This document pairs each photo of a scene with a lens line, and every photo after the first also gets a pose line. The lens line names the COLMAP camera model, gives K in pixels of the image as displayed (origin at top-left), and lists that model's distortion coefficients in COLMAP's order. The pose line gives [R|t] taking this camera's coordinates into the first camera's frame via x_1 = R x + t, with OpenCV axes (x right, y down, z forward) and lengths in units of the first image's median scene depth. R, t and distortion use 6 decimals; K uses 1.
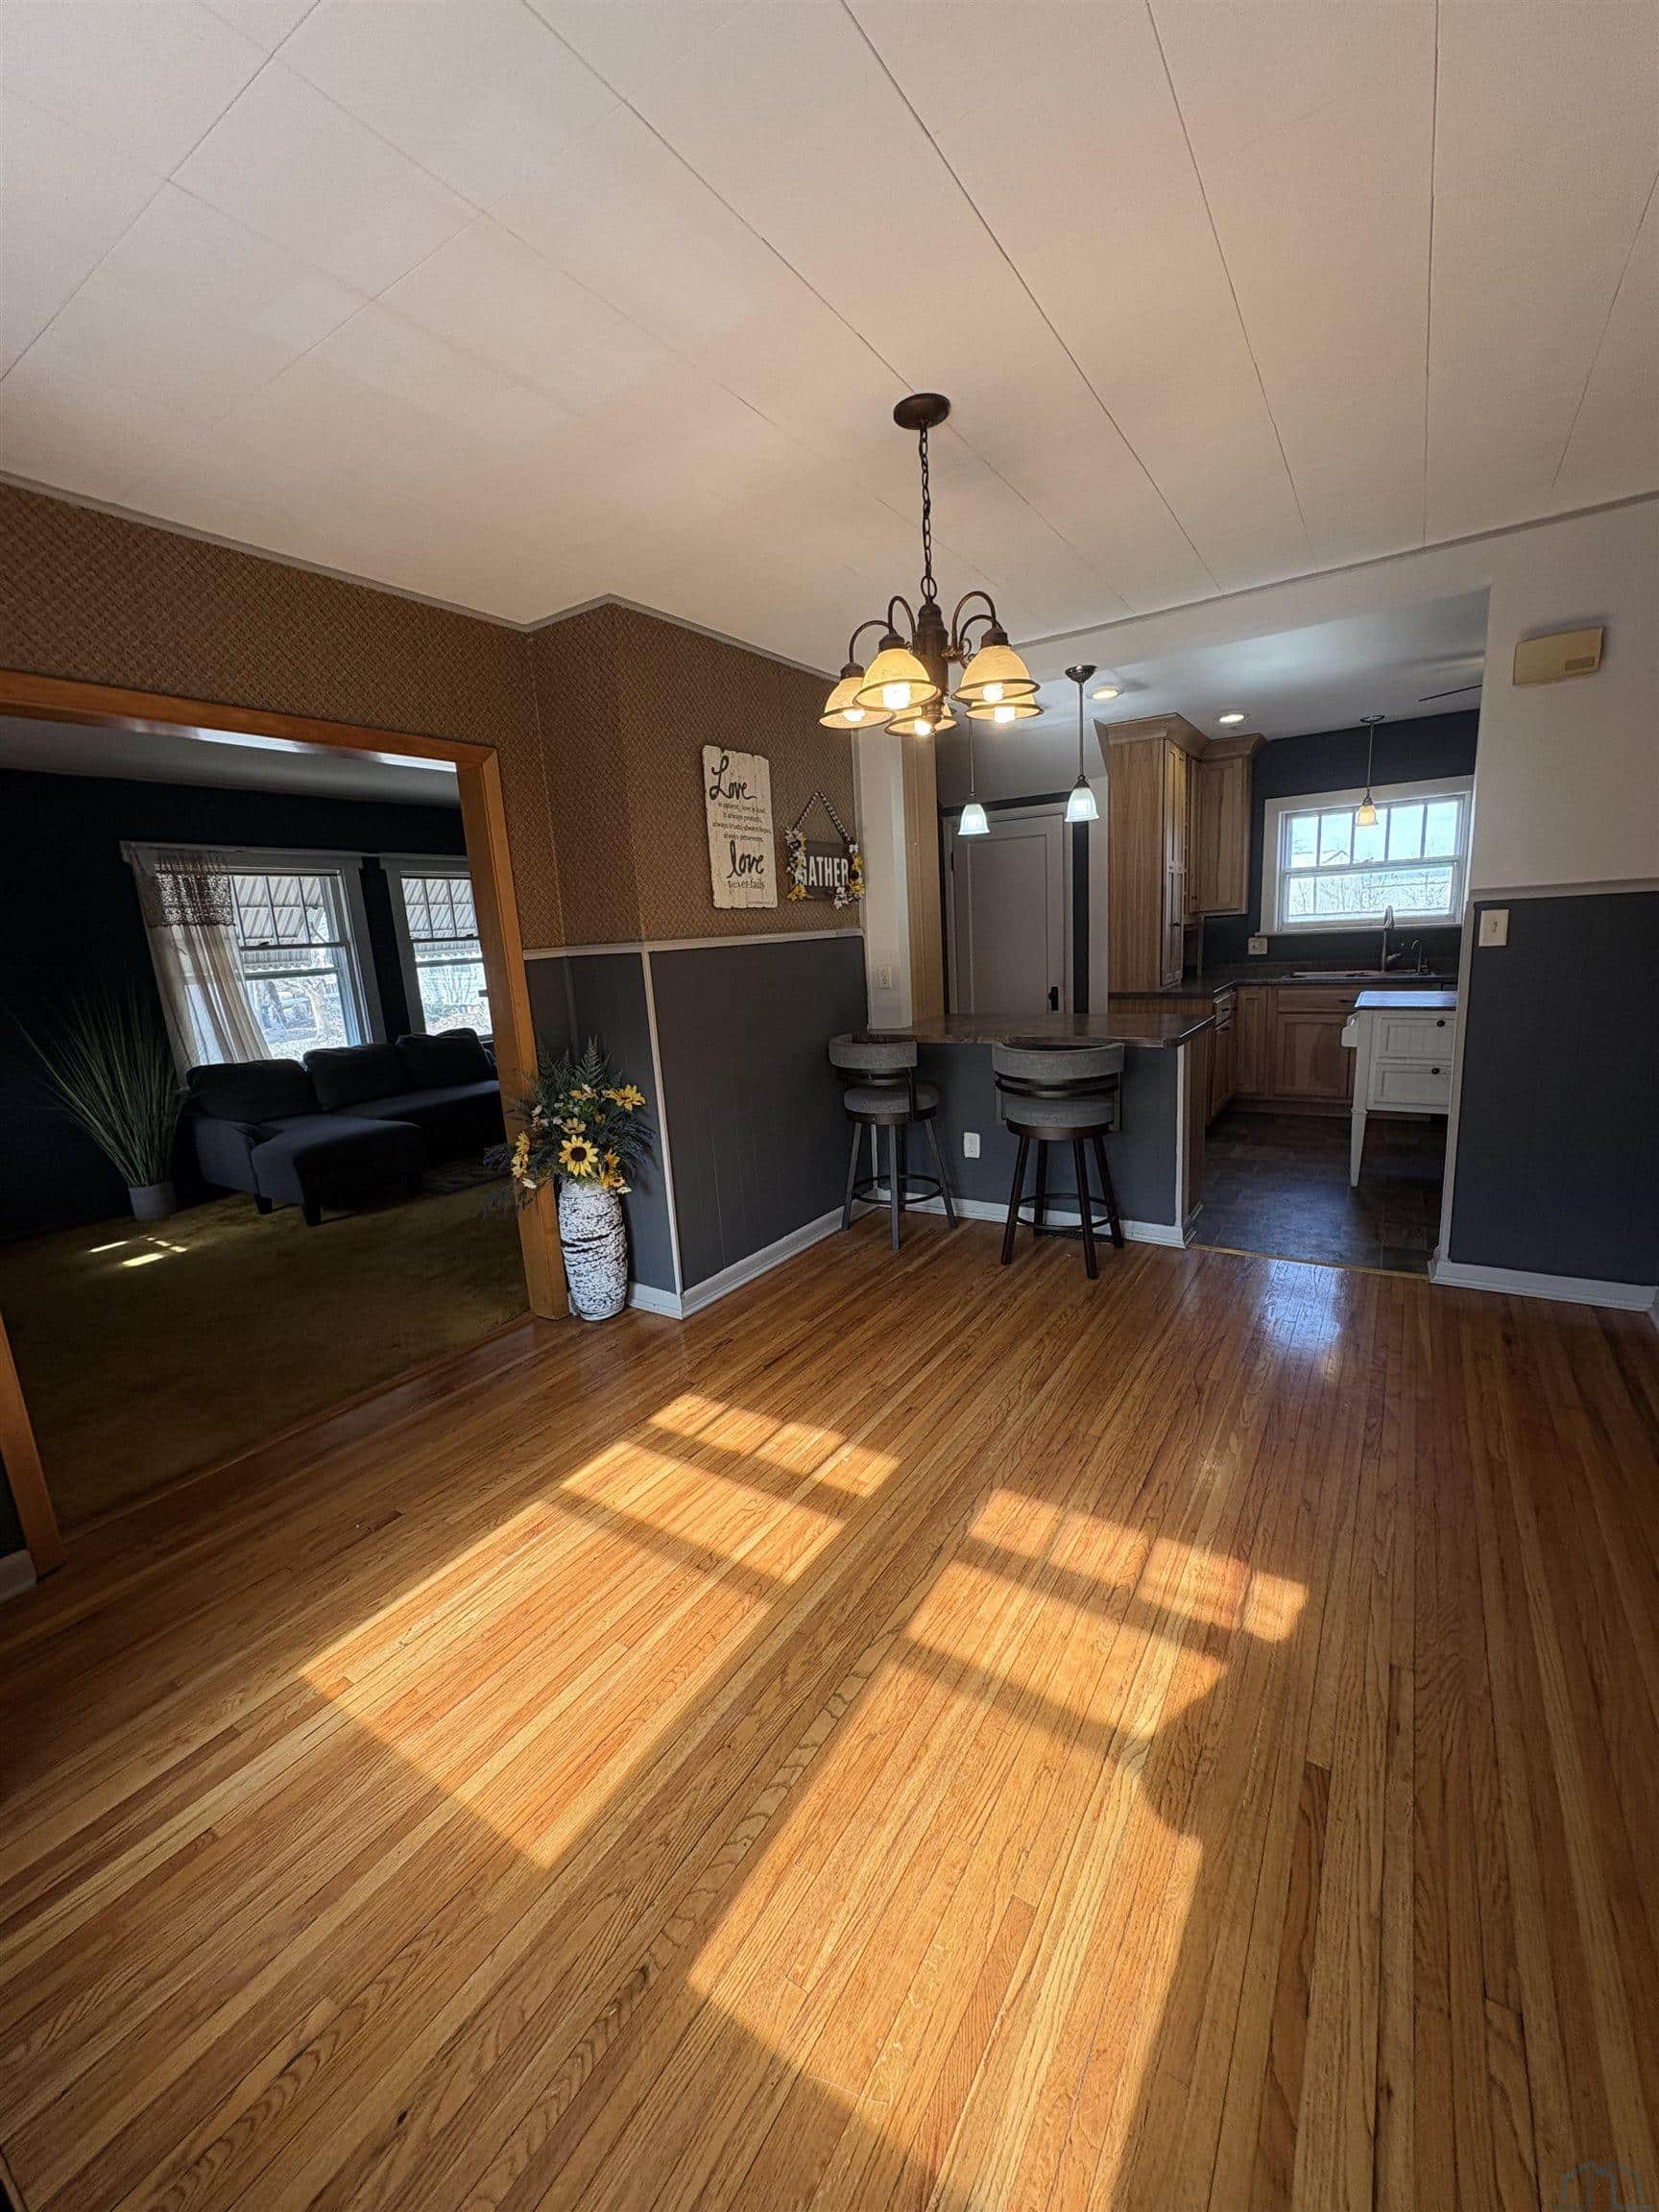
lens RADIAL K [[873.7, 0, 829.5], [0, 873.7, 1106.0], [0, 0, 1]] dist [-0.000890, 0.000130]
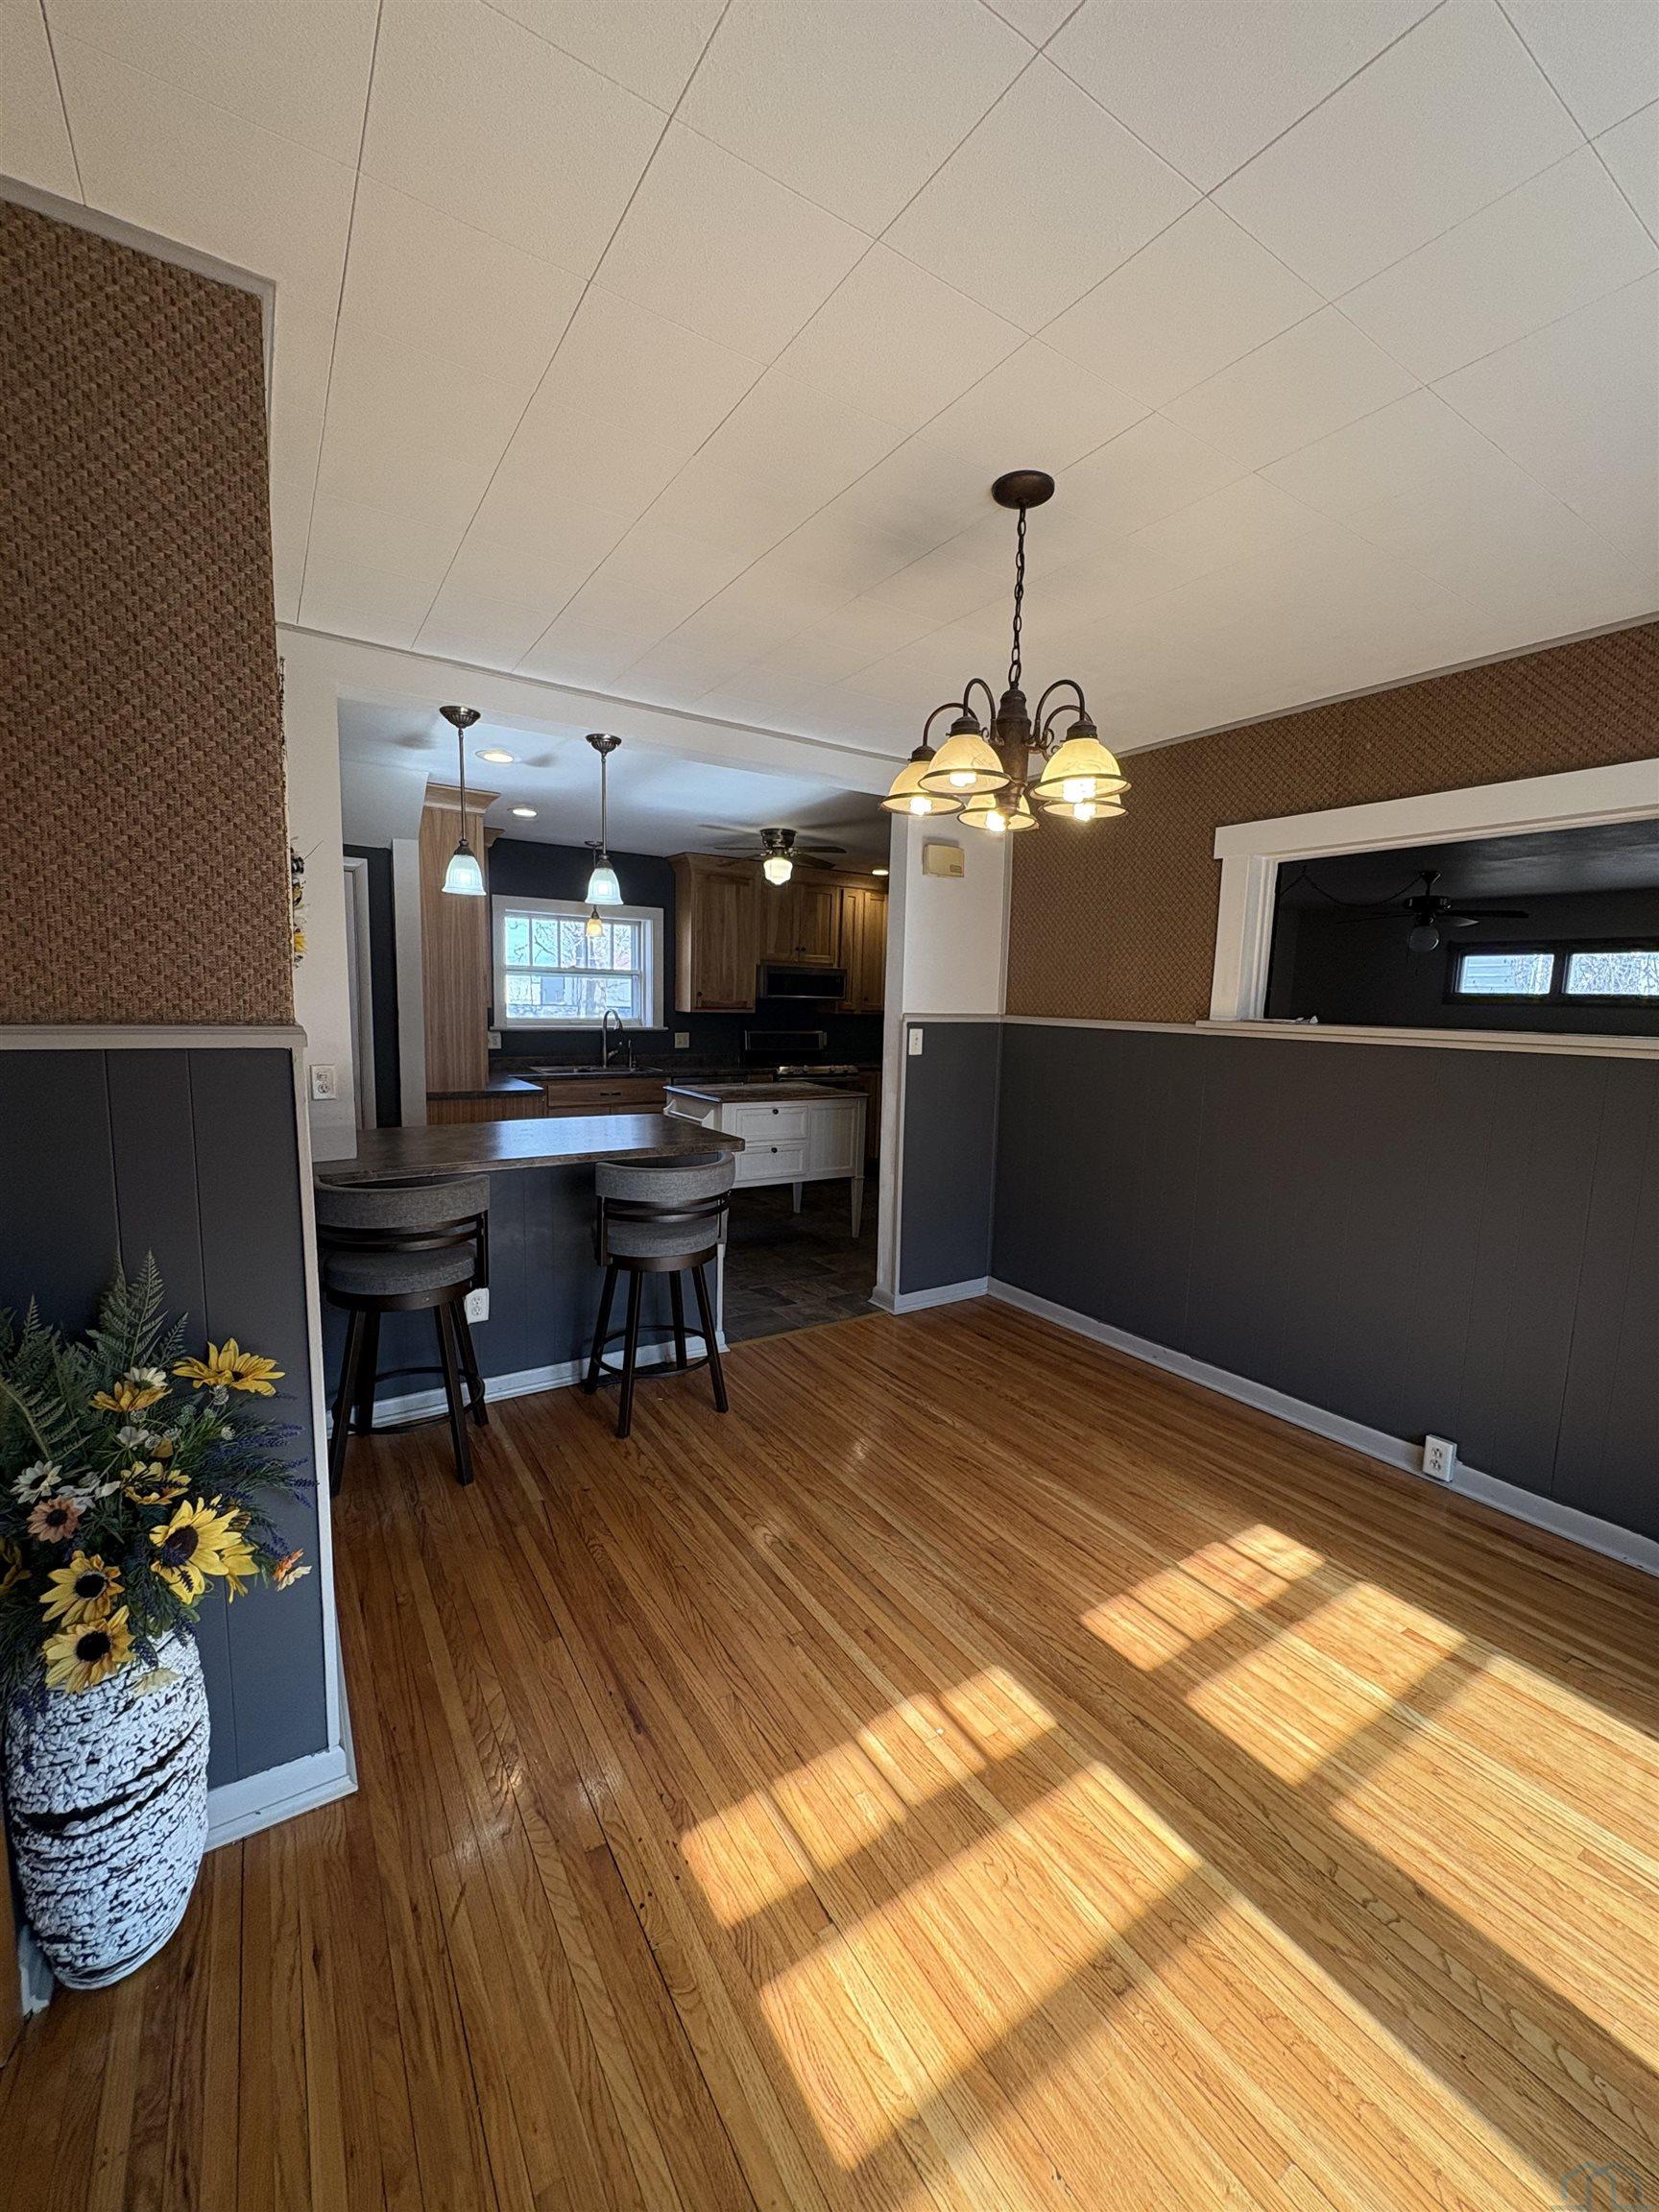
lens RADIAL K [[877.5, 0, 829.5], [0, 877.5, 1106.0], [0, 0, 1]] dist [-0.000719, 0.000164]
pose [[0.402975, -0.041940, 0.914249, -0.512489], [0.130897, 0.991321, -0.012220, -0.097221], [-0.905802, 0.124597, 0.404968, 0.533904]]
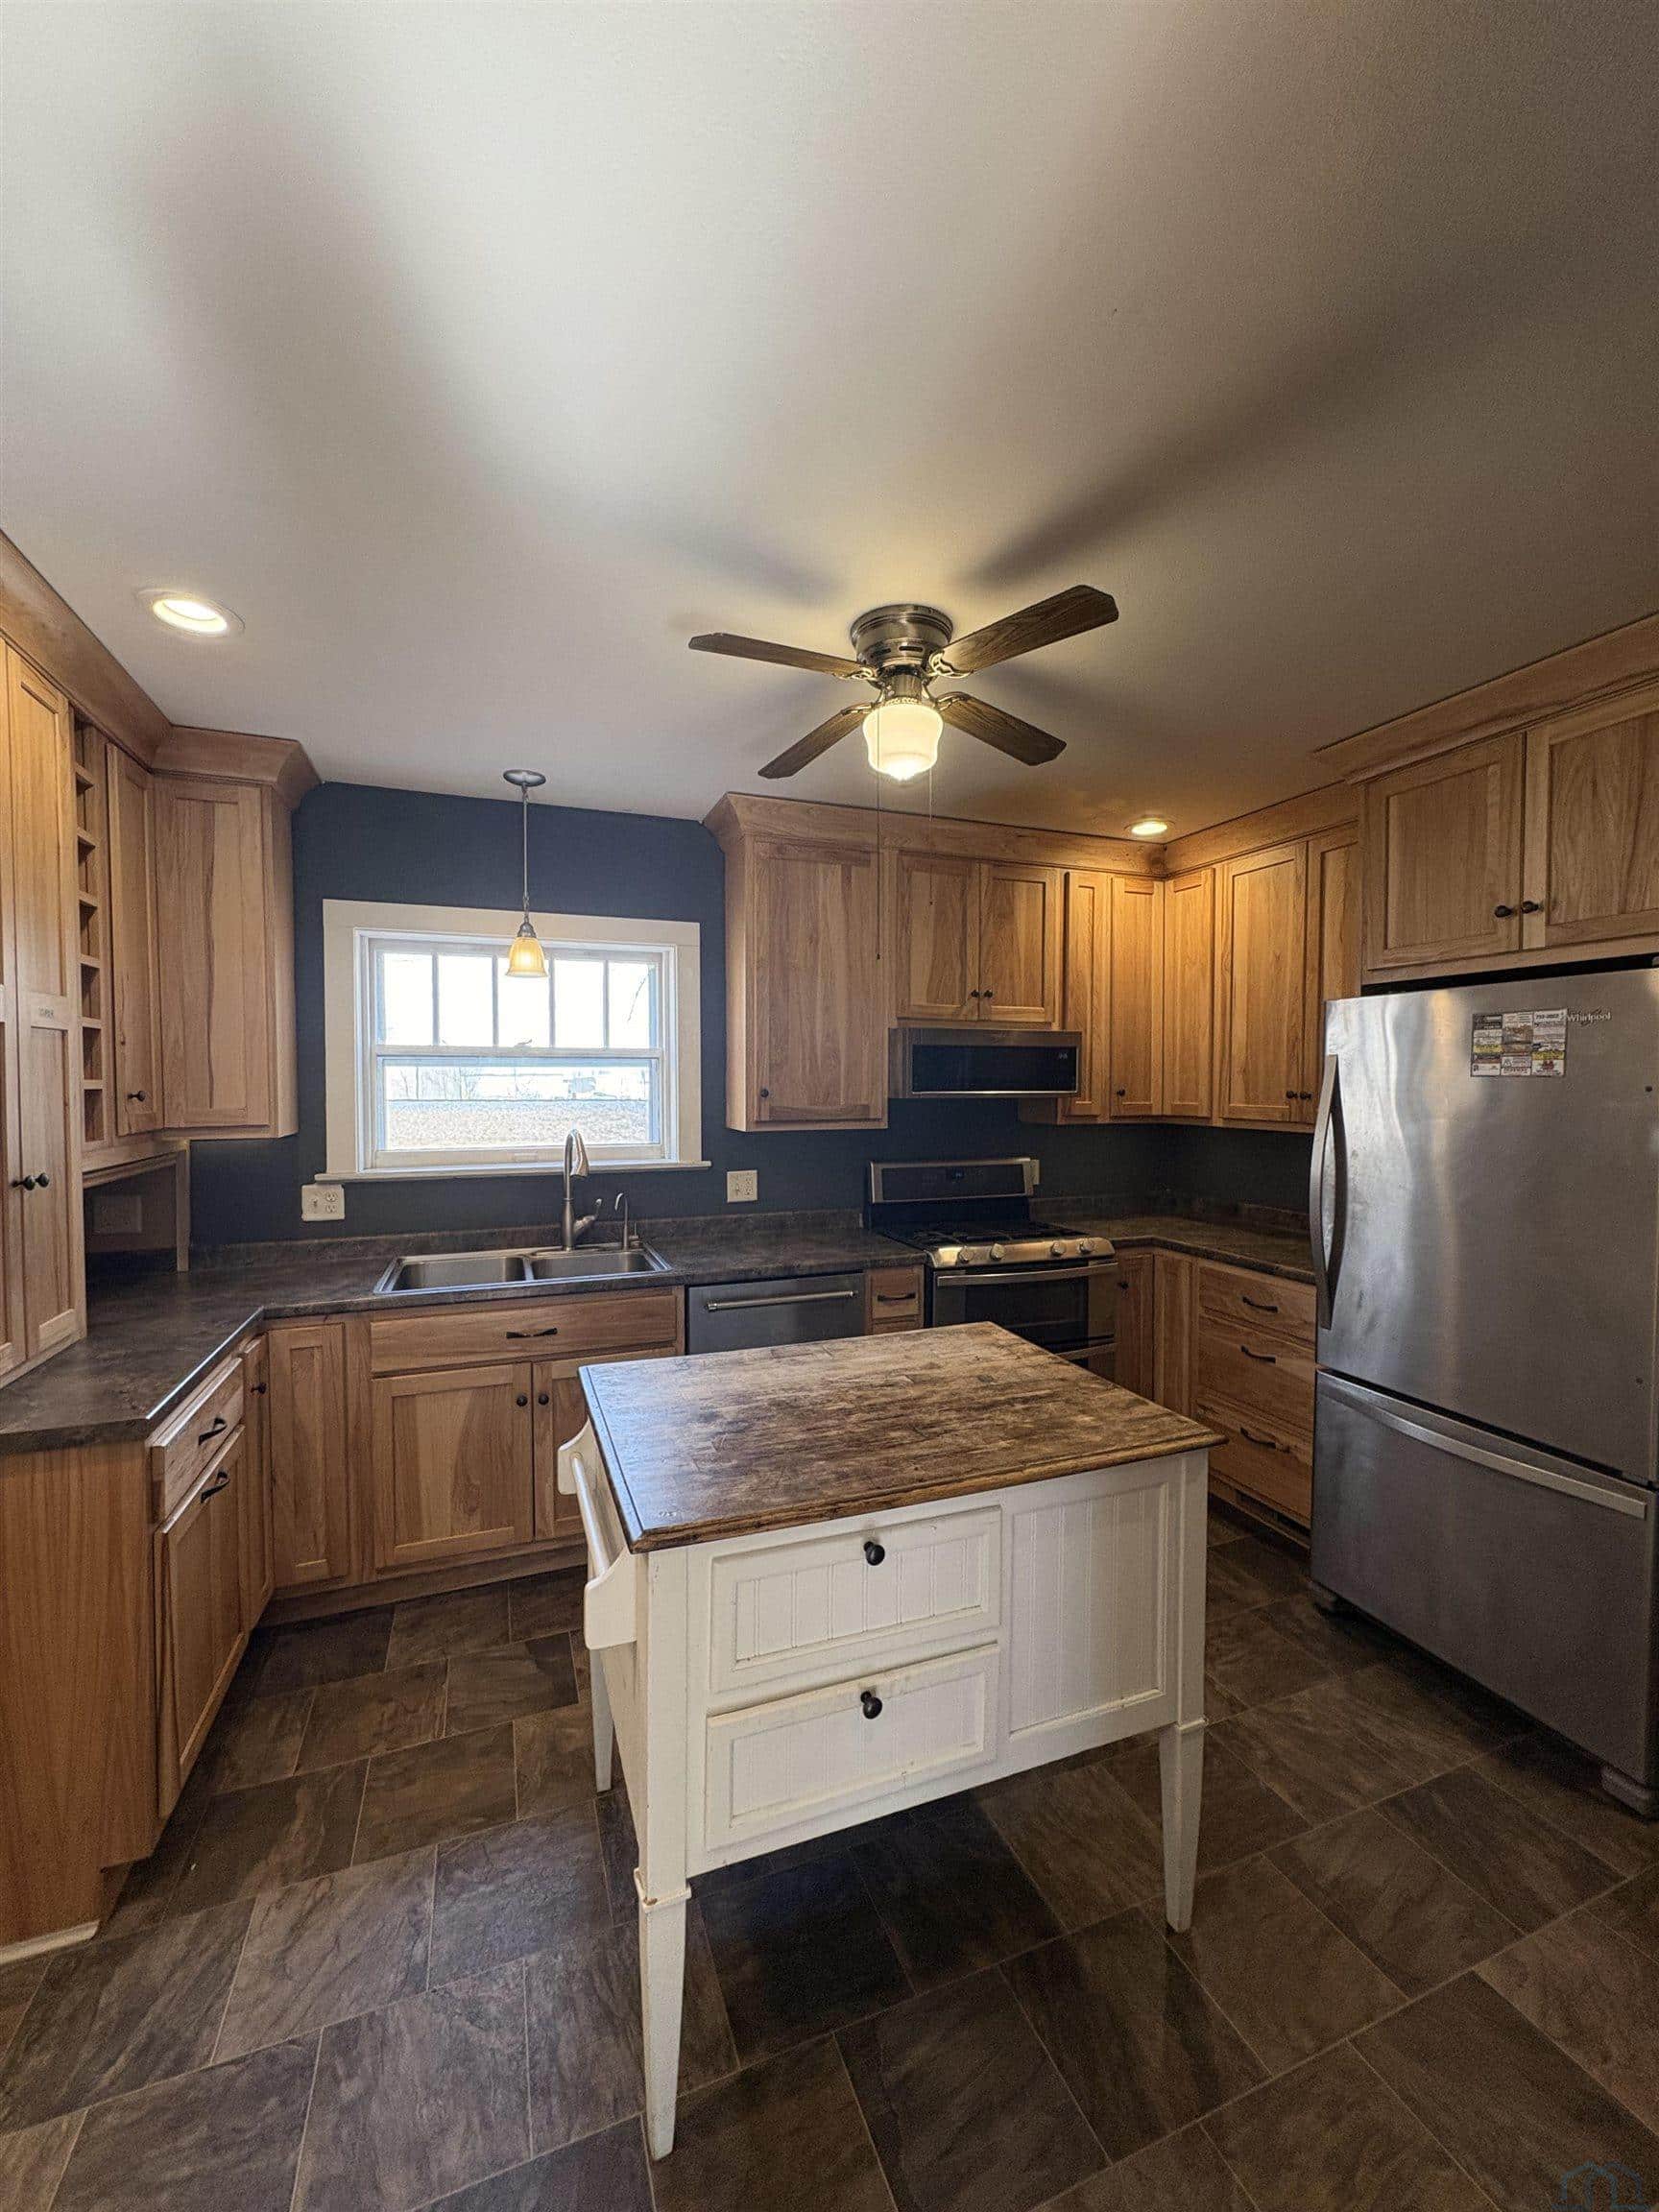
lens RADIAL K [[880.9, 0, 832.4], [0, 880.9, 1108.0], [0, 0, 1]] dist [0.001258, 0.000569]
pose [[0.589129, 0.038931, 0.807101, 0.535249], [0.123950, 0.982663, -0.137874, -0.265790], [-0.798476, 0.181266, 0.574089, 1.003678]]
